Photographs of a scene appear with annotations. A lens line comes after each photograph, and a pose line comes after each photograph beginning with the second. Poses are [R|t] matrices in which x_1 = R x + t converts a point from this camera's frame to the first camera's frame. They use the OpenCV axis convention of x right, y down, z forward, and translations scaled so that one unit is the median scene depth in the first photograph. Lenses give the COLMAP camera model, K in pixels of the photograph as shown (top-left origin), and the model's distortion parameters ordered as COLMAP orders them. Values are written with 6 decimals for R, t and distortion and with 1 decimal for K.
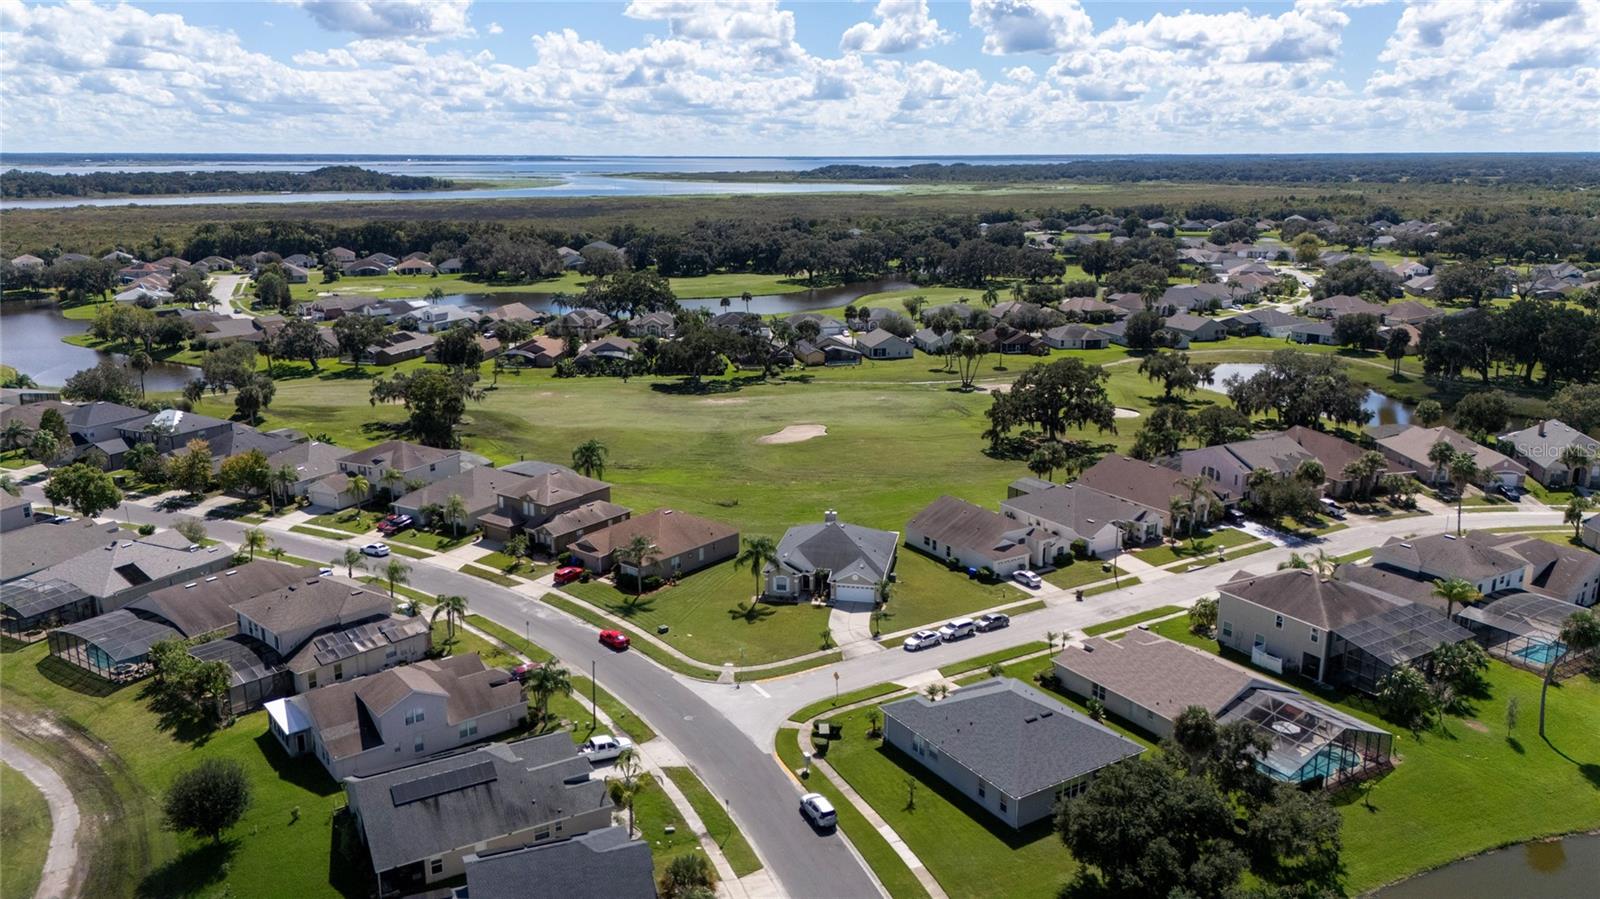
lens RADIAL K [[1166.7, 0, 803.5], [0, 1166.7, 453.8], [0, 0, 1]] dist [0.088748, -0.107187]
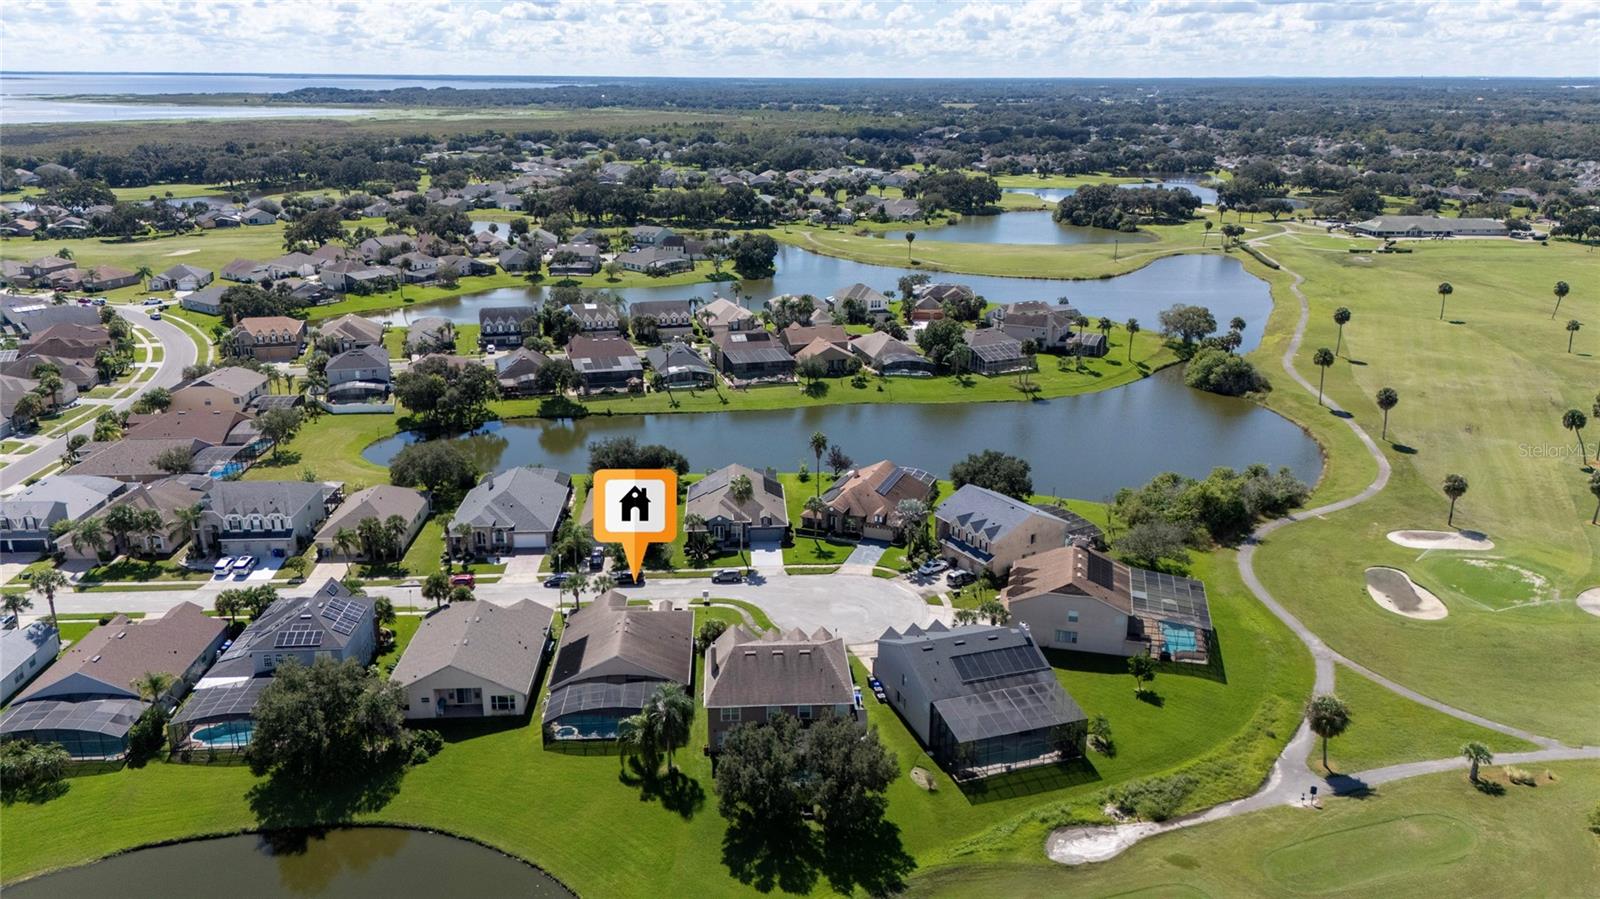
lens RADIAL K [[1166.7, 0, 803.5], [0, 1166.7, 453.8], [0, 0, 1]] dist [0.088748, -0.107187]
pose [[0.925803, -0.111417, 0.361213, 0.085527], [0.088851, 0.992943, 0.078546, 0.108783], [-0.367415, -0.040624, 0.929170, -0.535994]]
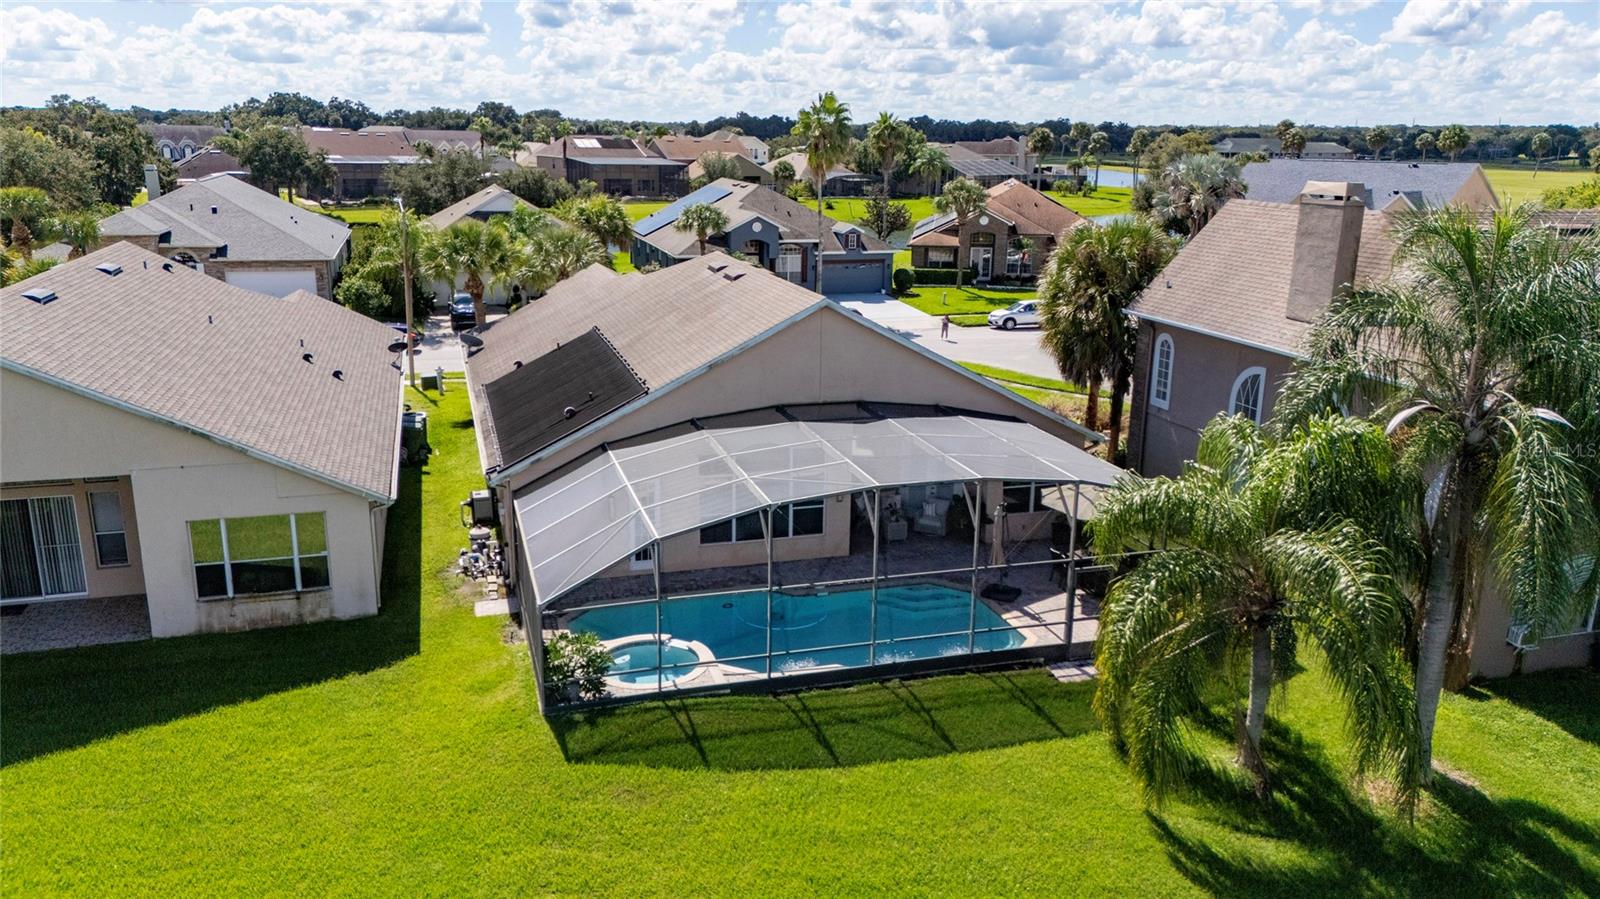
lens RADIAL K [[1166.7, 0, 803.5], [0, 1166.7, 453.8], [0, 0, 1]] dist [0.088748, -0.107187]
pose [[0.807579, -0.140322, 0.572823, 0.101061], [0.126751, 0.989881, 0.063791, 0.168340], [-0.575978, 0.021090, 0.817193, -0.342401]]
